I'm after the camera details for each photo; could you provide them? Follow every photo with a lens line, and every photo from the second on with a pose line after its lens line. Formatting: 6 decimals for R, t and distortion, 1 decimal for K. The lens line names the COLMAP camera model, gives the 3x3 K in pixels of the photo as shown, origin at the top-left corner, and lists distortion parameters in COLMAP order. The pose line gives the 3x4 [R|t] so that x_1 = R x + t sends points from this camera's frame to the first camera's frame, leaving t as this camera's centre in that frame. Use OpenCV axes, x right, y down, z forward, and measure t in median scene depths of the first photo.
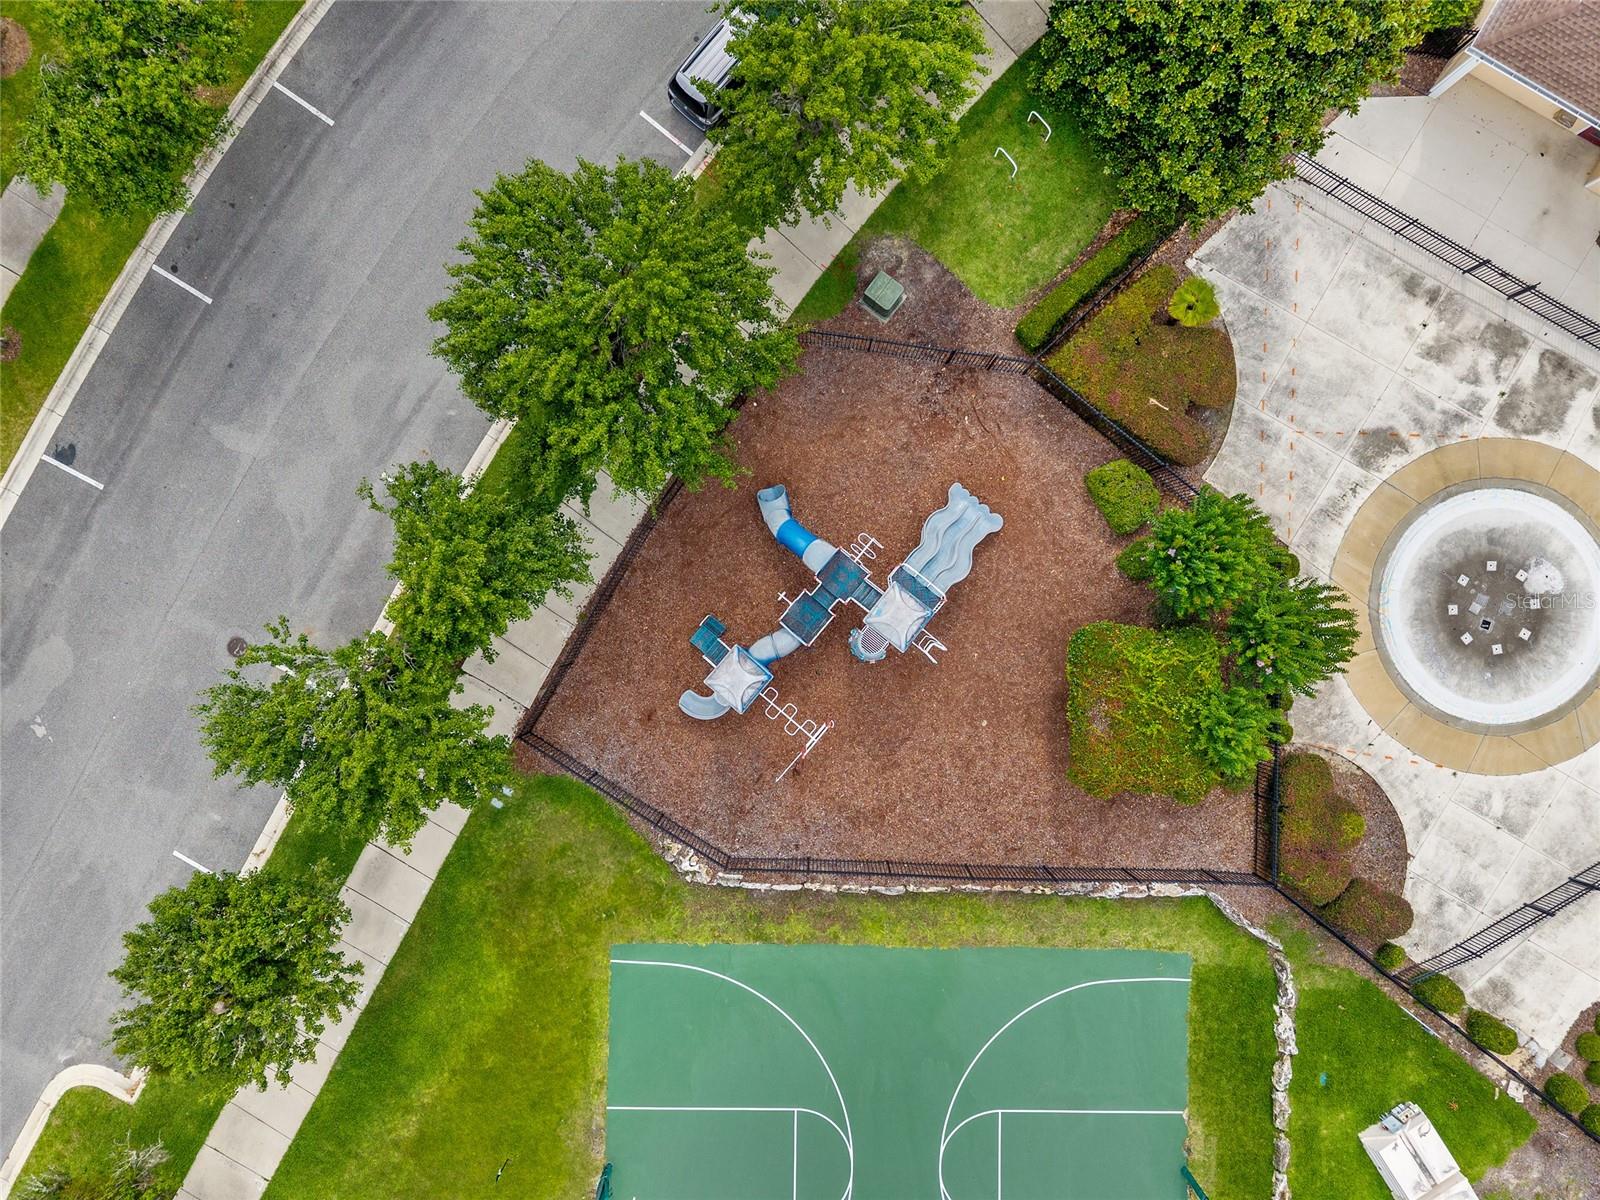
lens RADIAL K [[1076.8, 0, 804.2], [0, 1076.8, 599.4], [0, 0, 1]] dist [0.010569, -0.003375]
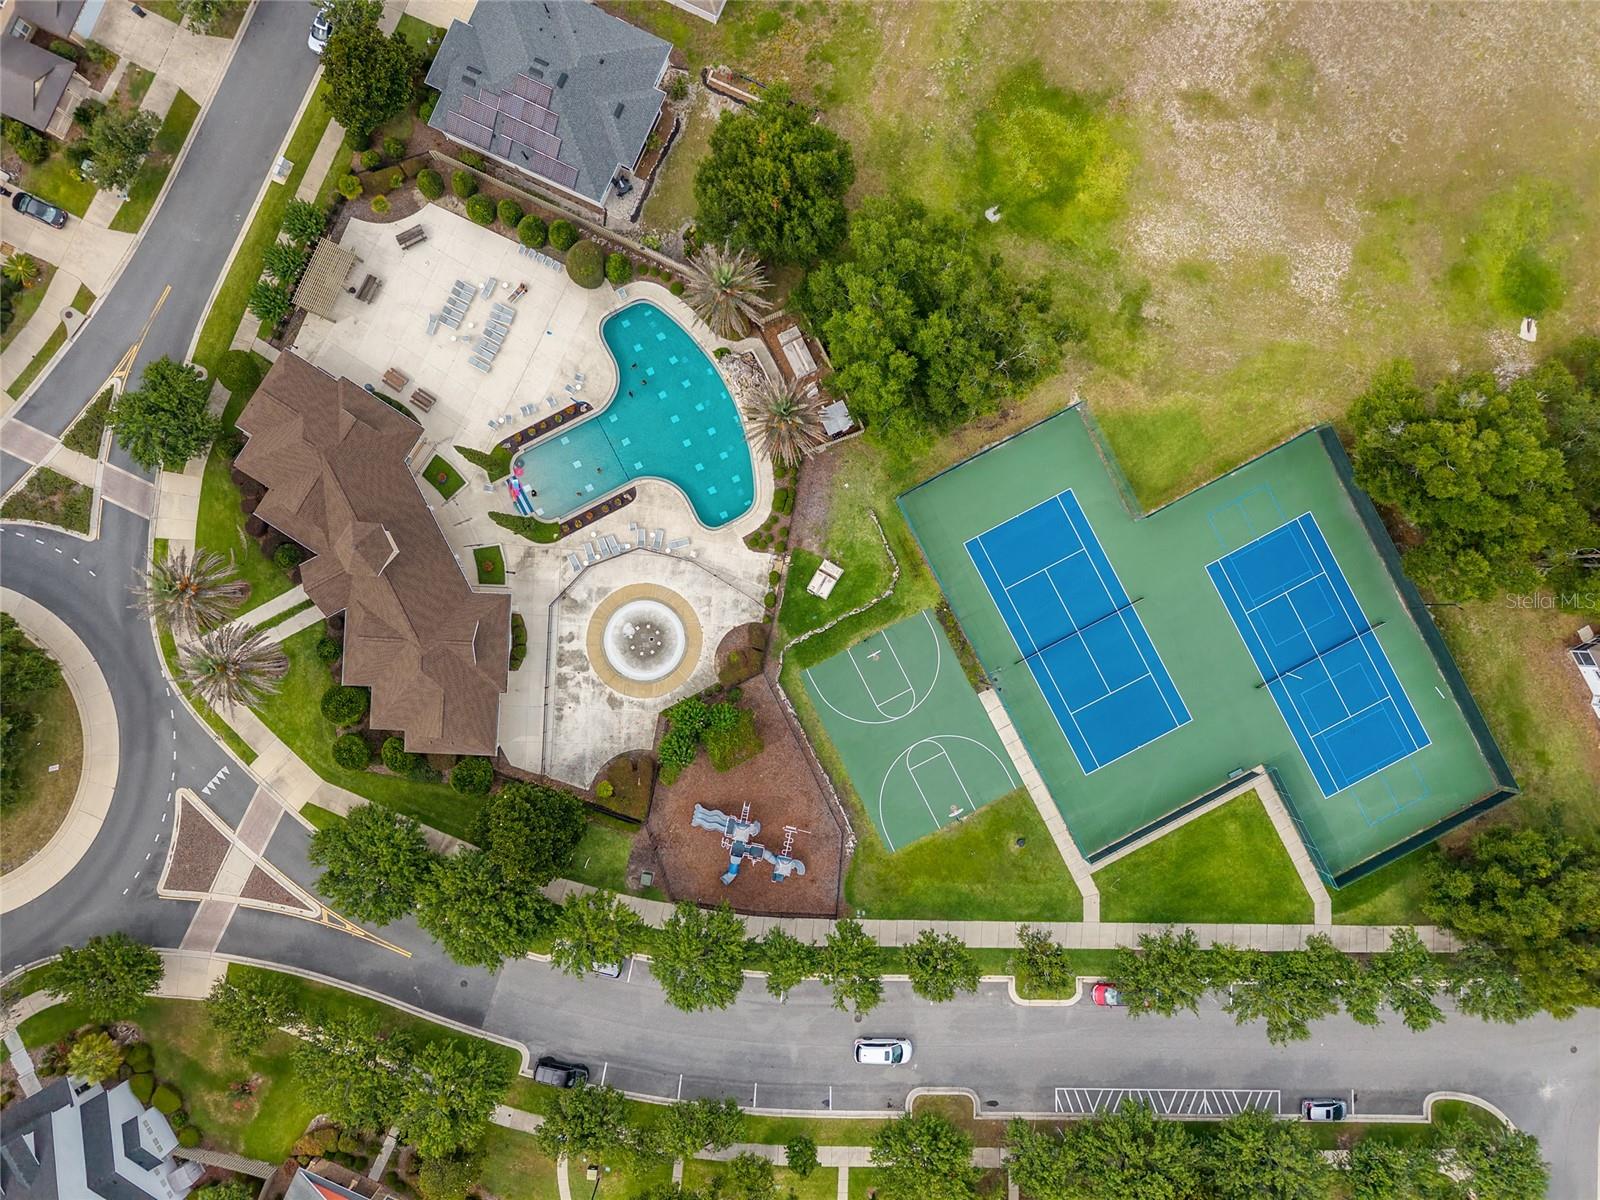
lens RADIAL K [[1111.4, 0, 800.0], [0, 1111.4, 600.0], [0, 0, 1]] dist [0.014148, -0.008487]
pose [[-0.464724, -0.885439, 0.005422, 0.523613], [0.885378, -0.464594, 0.016032, 0.382405], [-0.011676, 0.012251, 0.999857, -1.995709]]
